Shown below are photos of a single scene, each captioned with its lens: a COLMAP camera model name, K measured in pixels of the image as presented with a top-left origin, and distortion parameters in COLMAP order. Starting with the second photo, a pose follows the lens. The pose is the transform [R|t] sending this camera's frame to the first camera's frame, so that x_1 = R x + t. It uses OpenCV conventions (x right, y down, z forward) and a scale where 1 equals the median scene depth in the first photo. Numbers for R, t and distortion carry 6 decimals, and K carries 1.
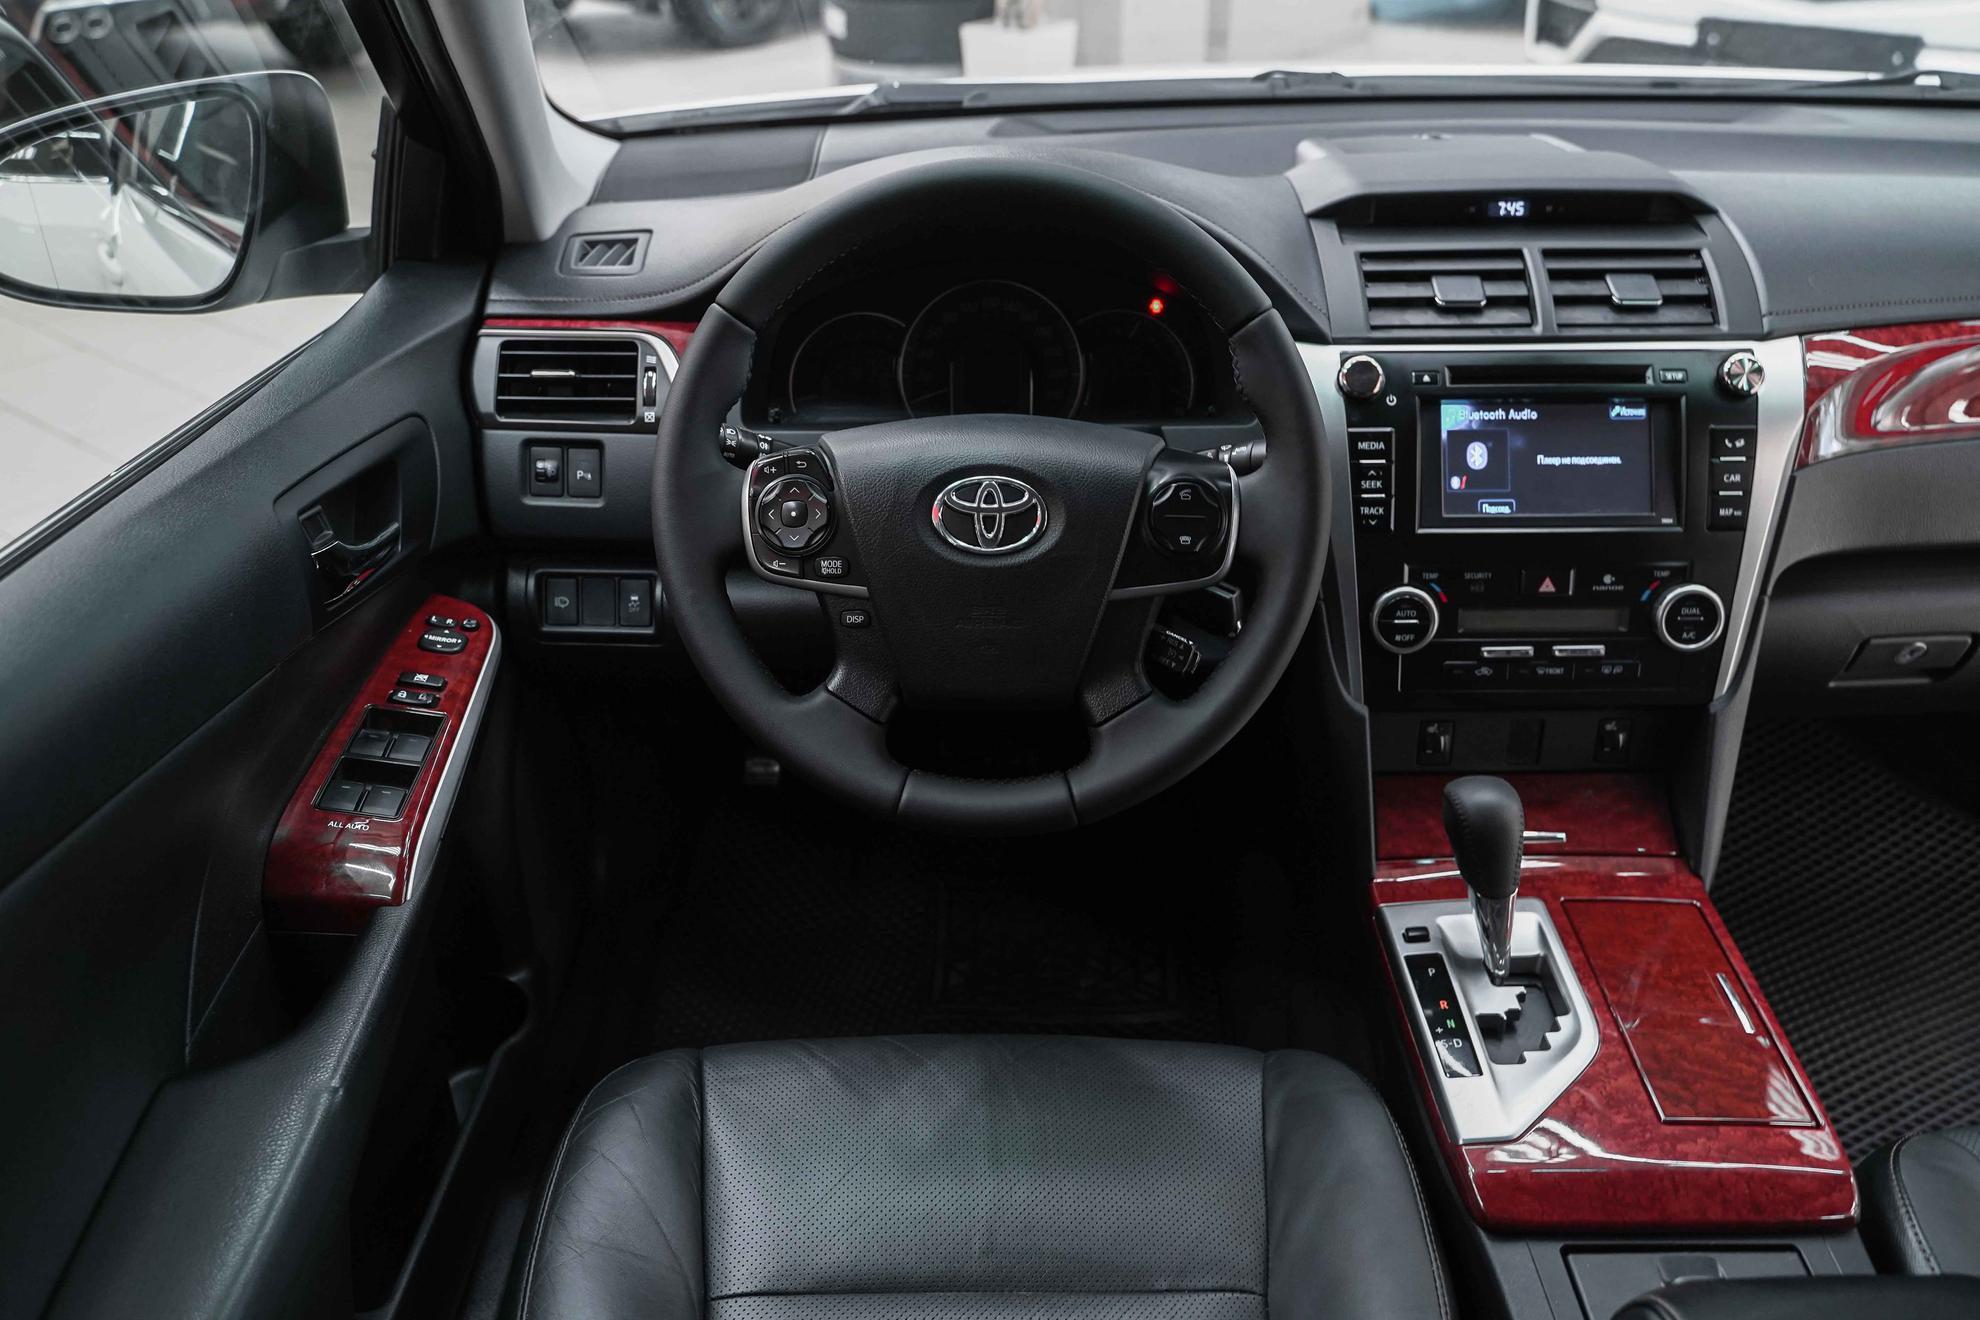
lens RADIAL K [[1609.5, 0, 1011.6], [0, 1609.5, 651.3], [0, 0, 1]] dist [-0.004215, 0.012227]
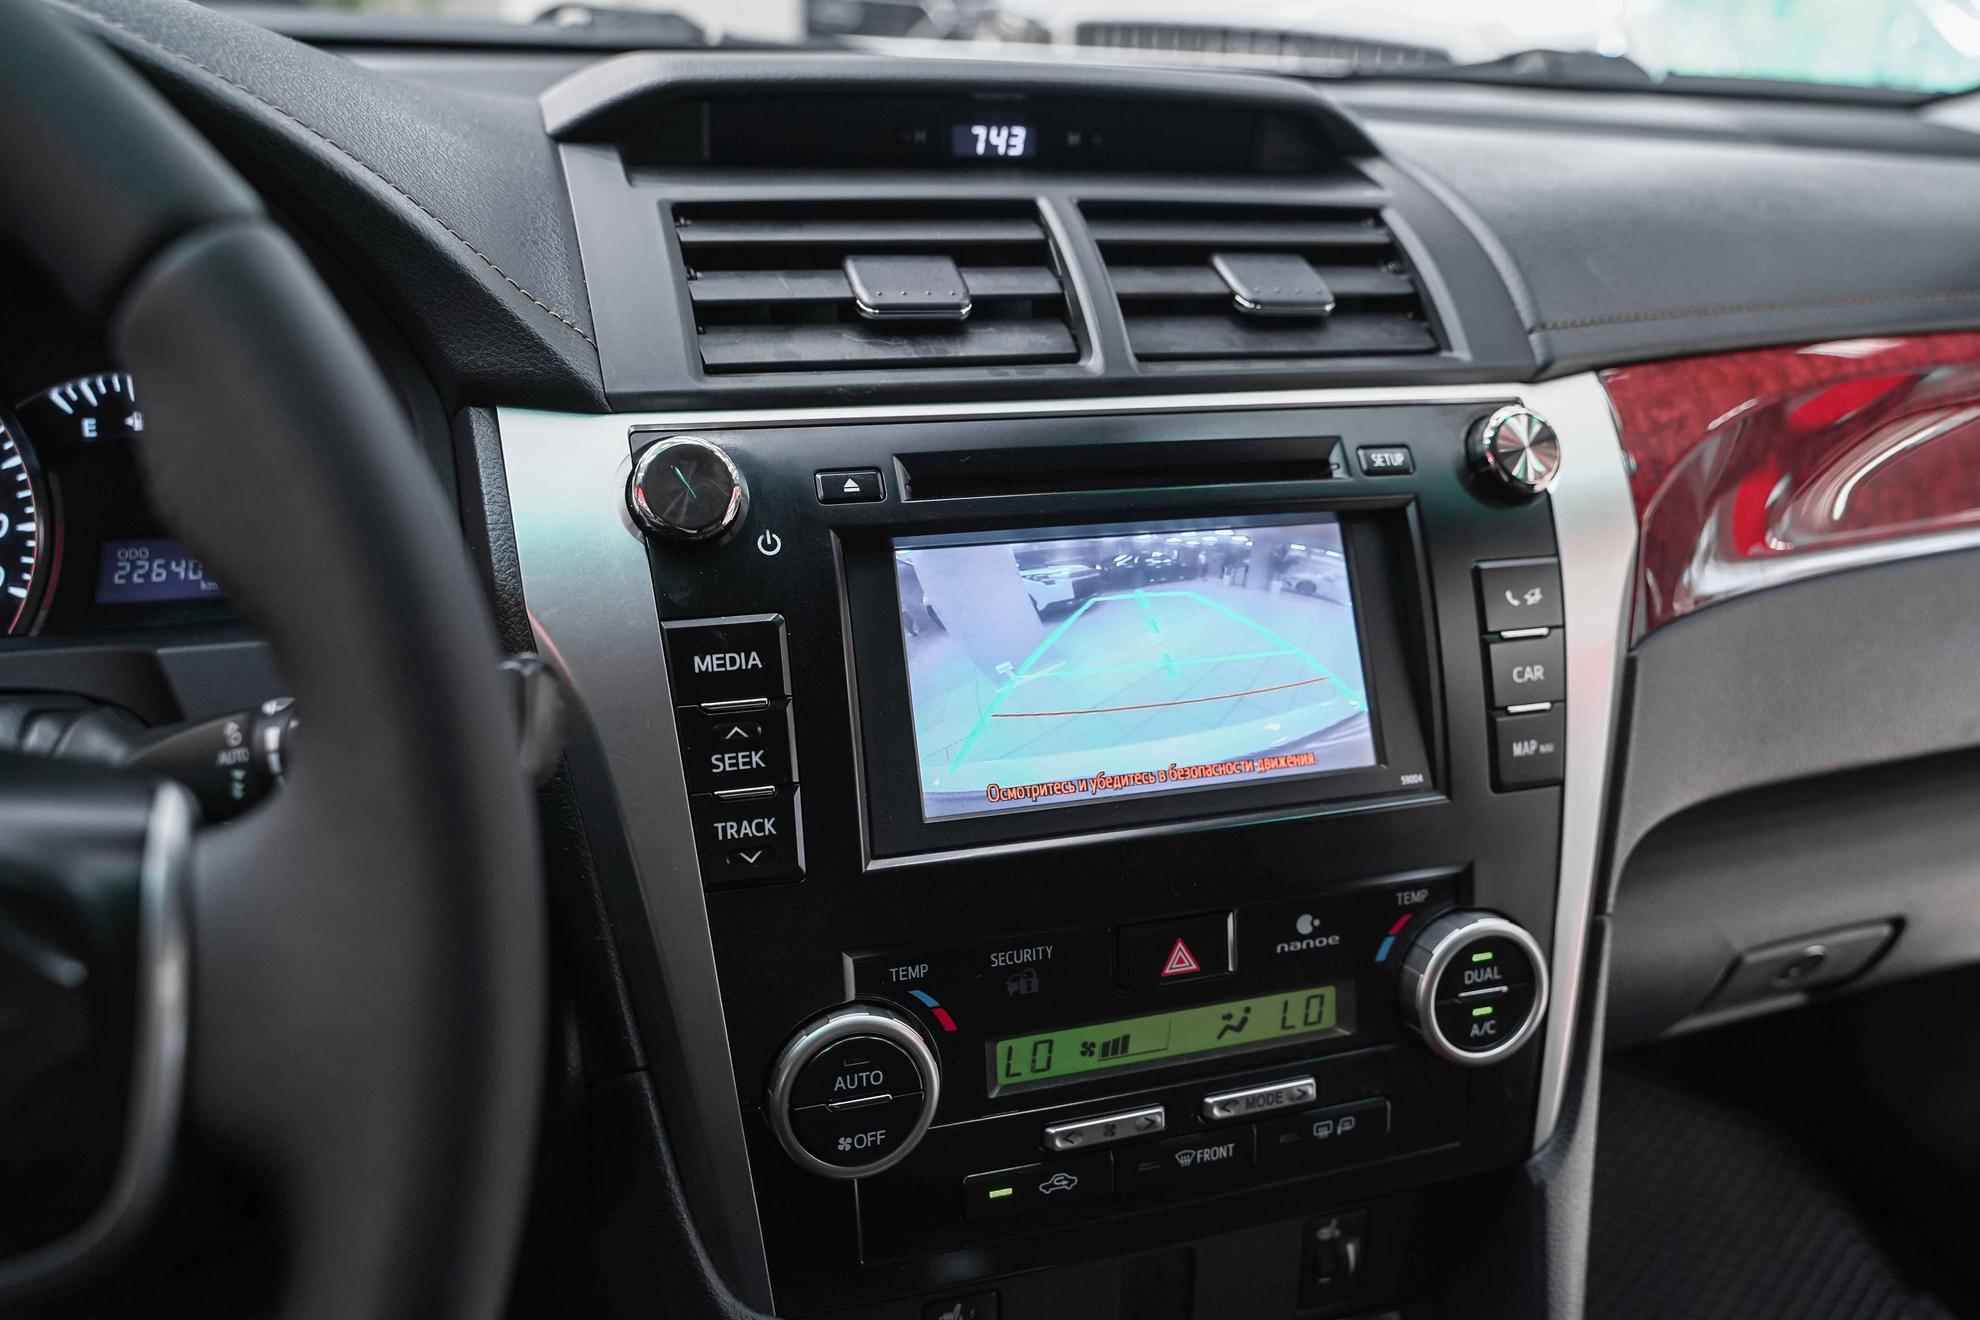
lens RADIAL K [[1609.5, 0, 1011.6], [0, 1609.5, 651.3], [0, 0, 1]] dist [-0.004215, 0.012227]
pose [[0.947591, -0.071801, 0.311313, 0.165734], [0.104467, 0.990490, -0.089536, -0.087446], [-0.301924, 0.117366, 0.946080, 0.605193]]
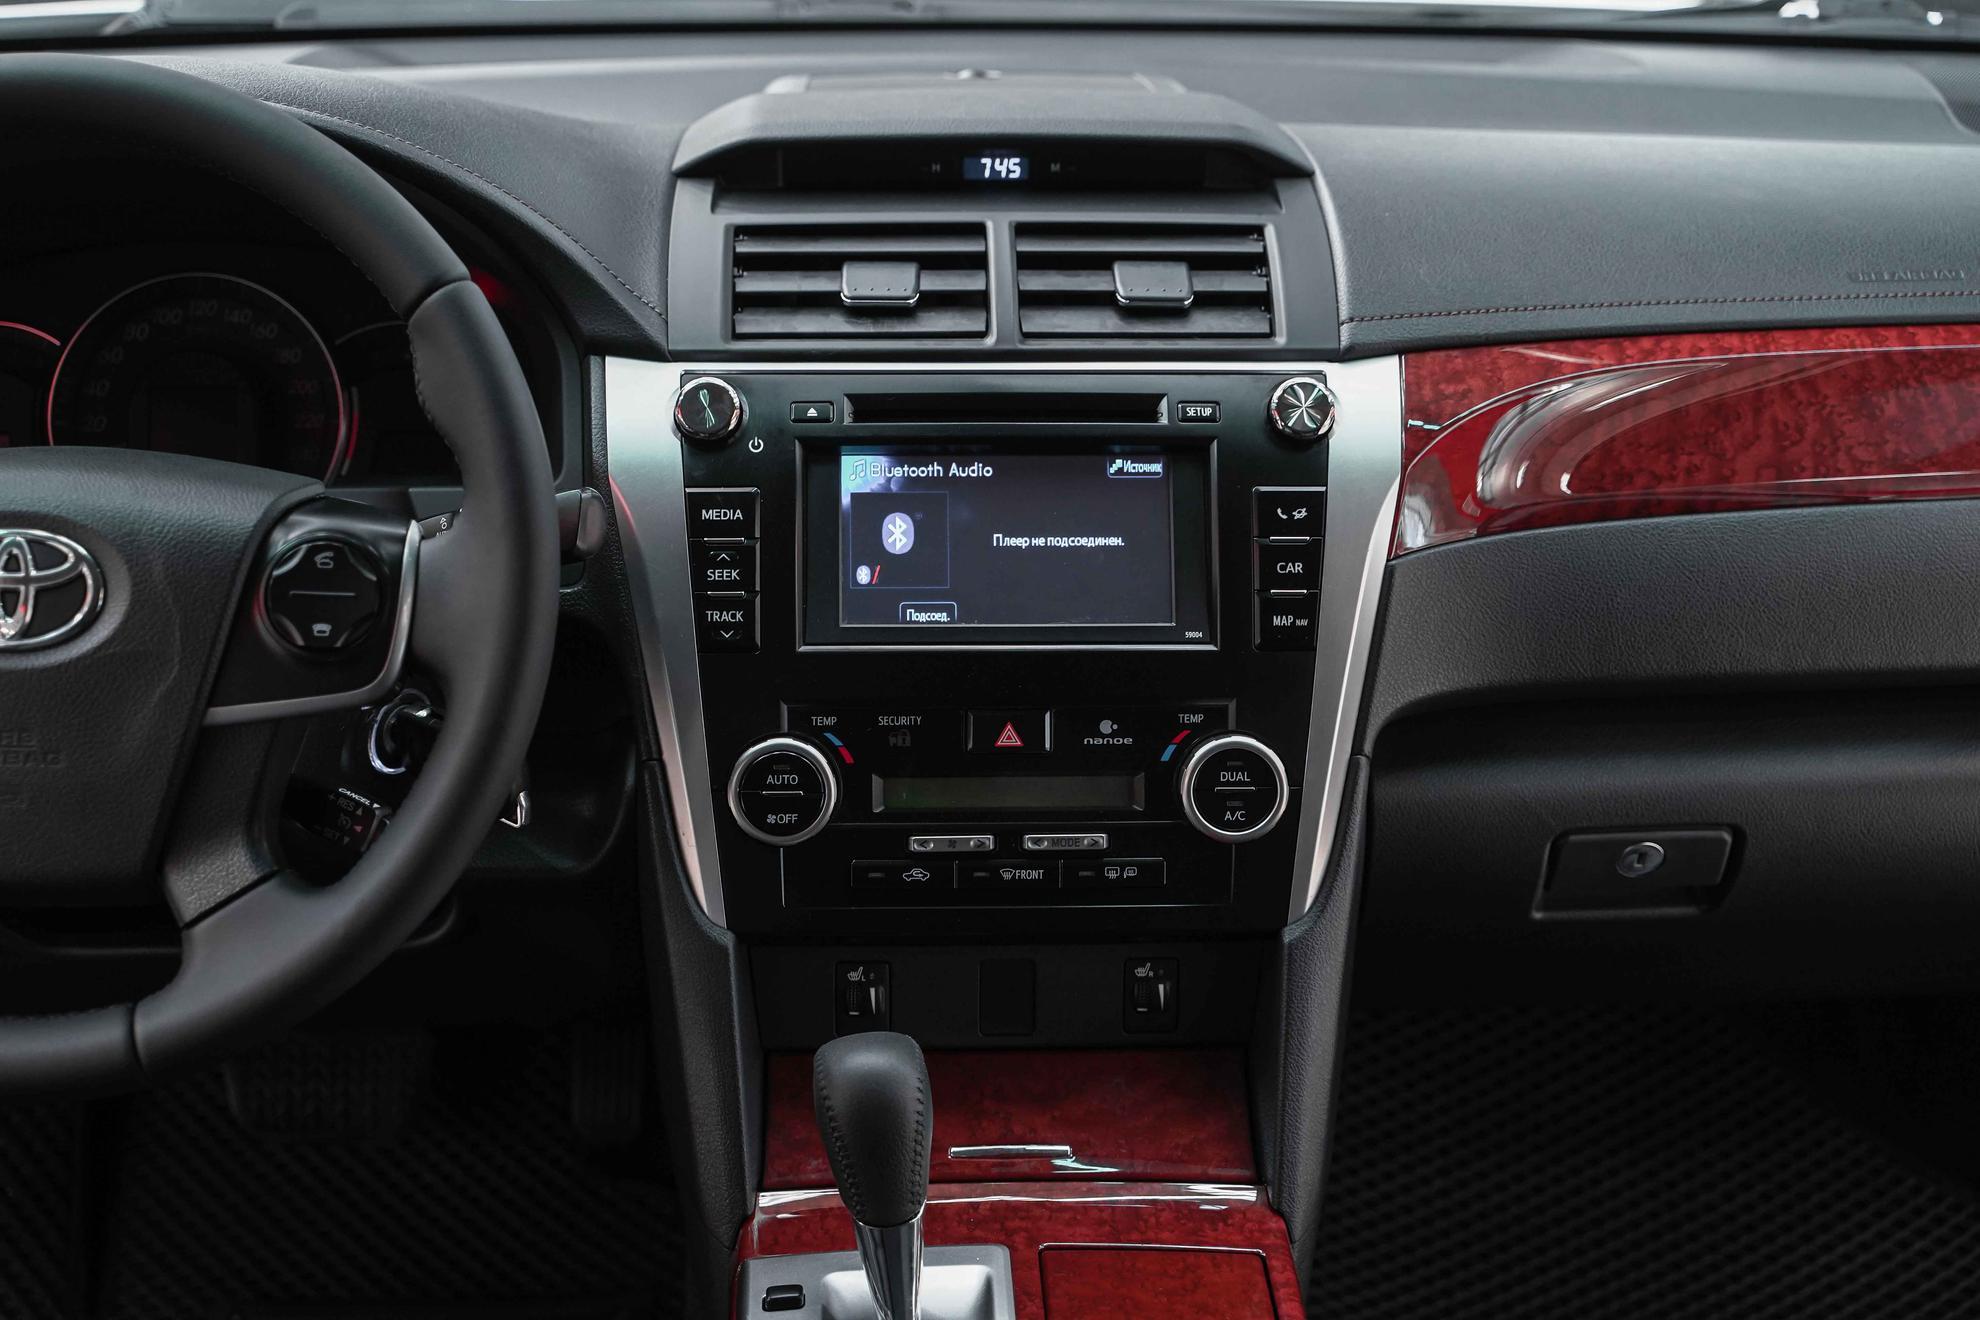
lens RADIAL K [[2951.4, 0, 990.0], [0, 2951.4, 660.0], [0, 0, 1]] dist [0.018708, -0.035442]
pose [[0.999346, 0.003607, 0.035974, 0.283727], [0.001710, 0.989185, -0.146666, 0.099155], [-0.036114, 0.146632, 0.988532, -0.147397]]
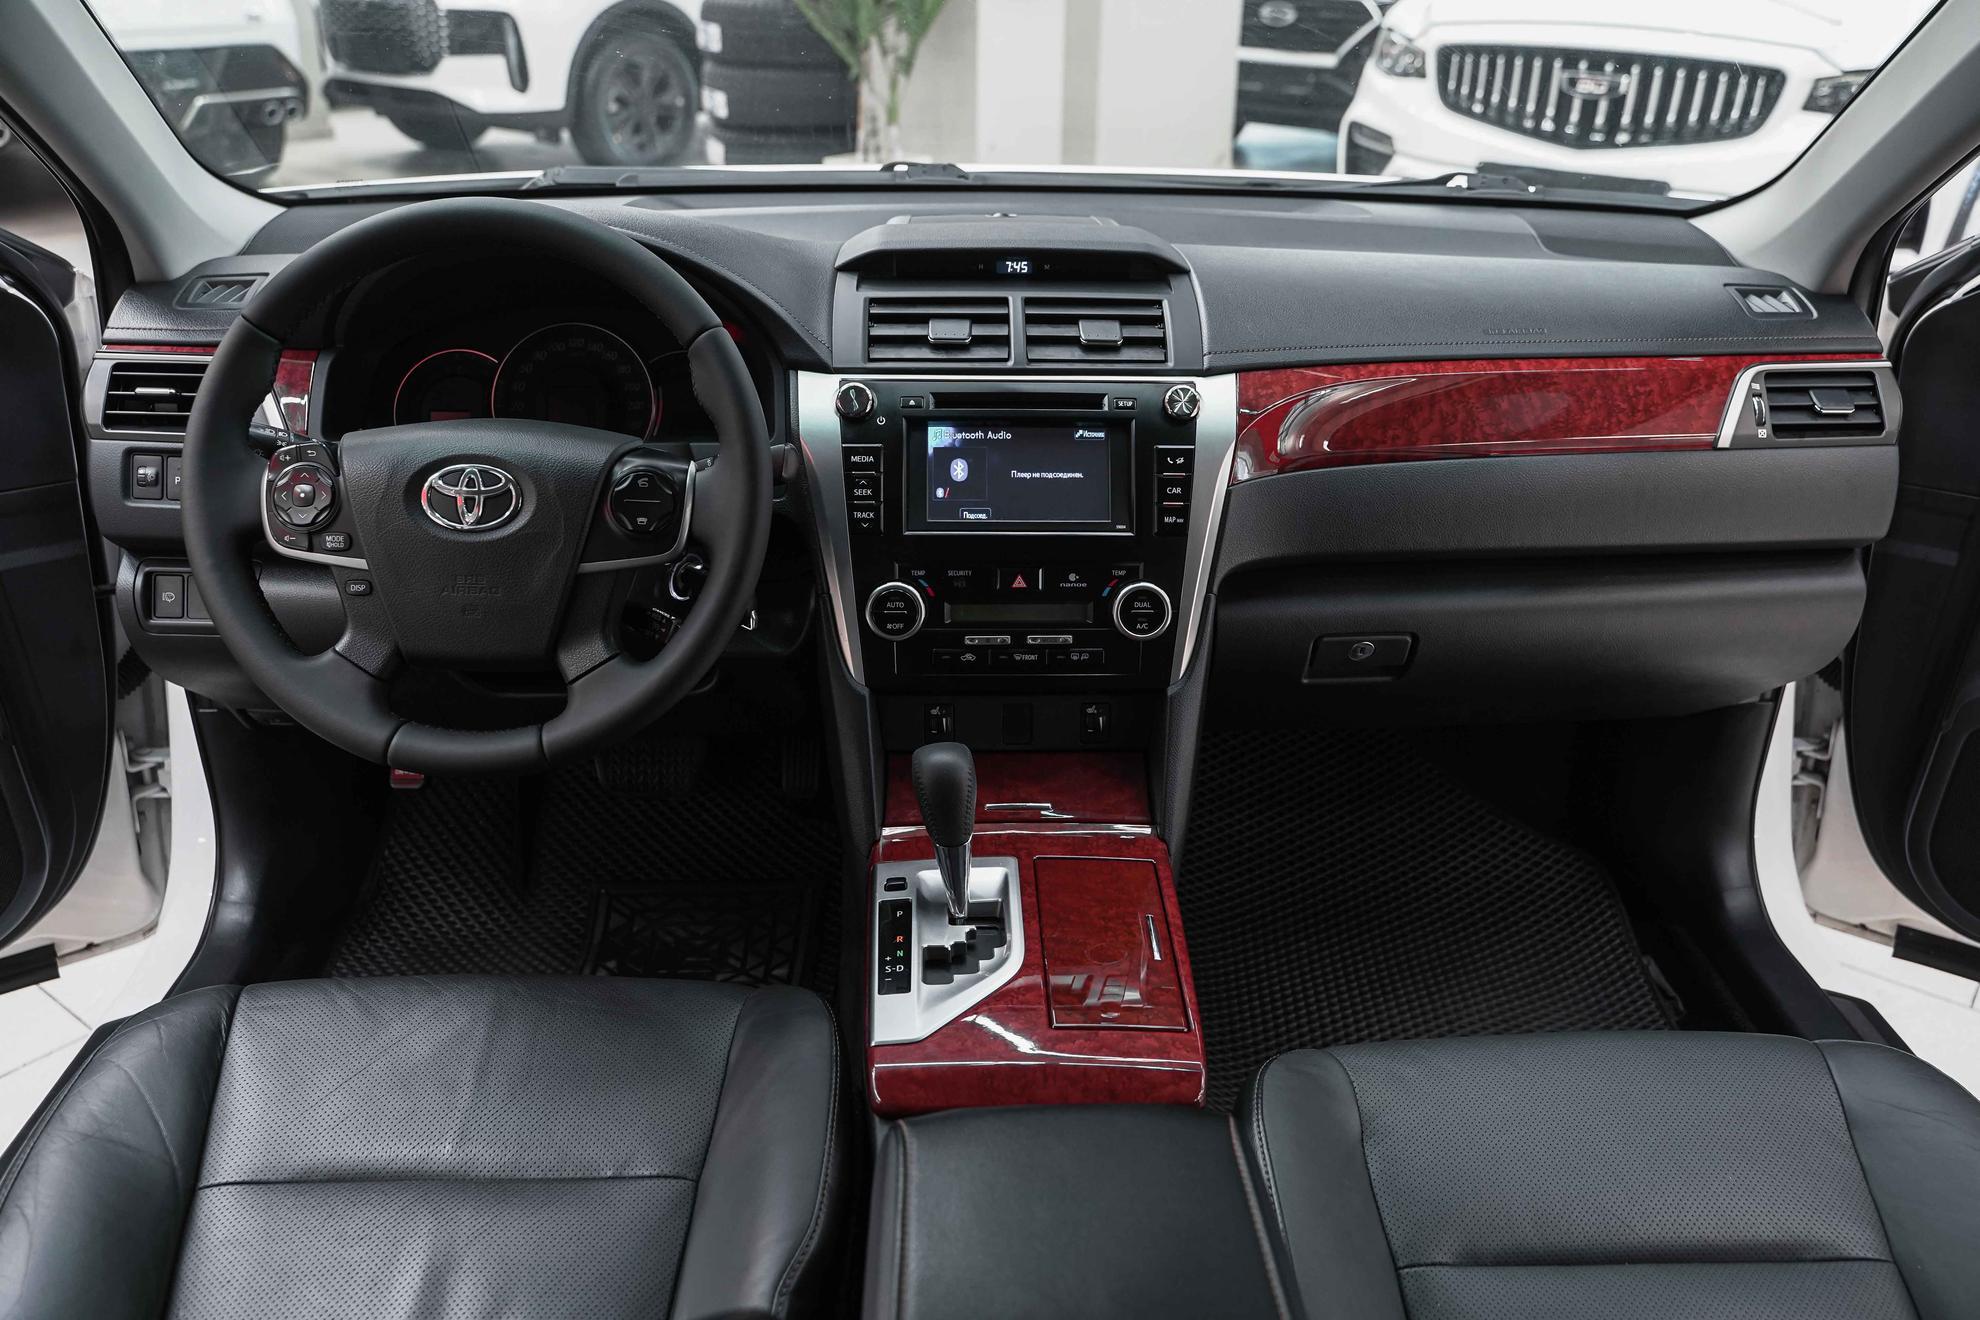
lens RADIAL K [[1575.8, 0, 1014.2], [0, 1575.8, 655.0], [0, 0, 1]] dist [-0.003415, 0.003838]
pose [[0.999119, 0.007313, 0.041329, 0.282901], [-0.004241, 0.997254, -0.073930, 0.094835], [-0.041756, 0.073690, 0.996407, -0.121104]]
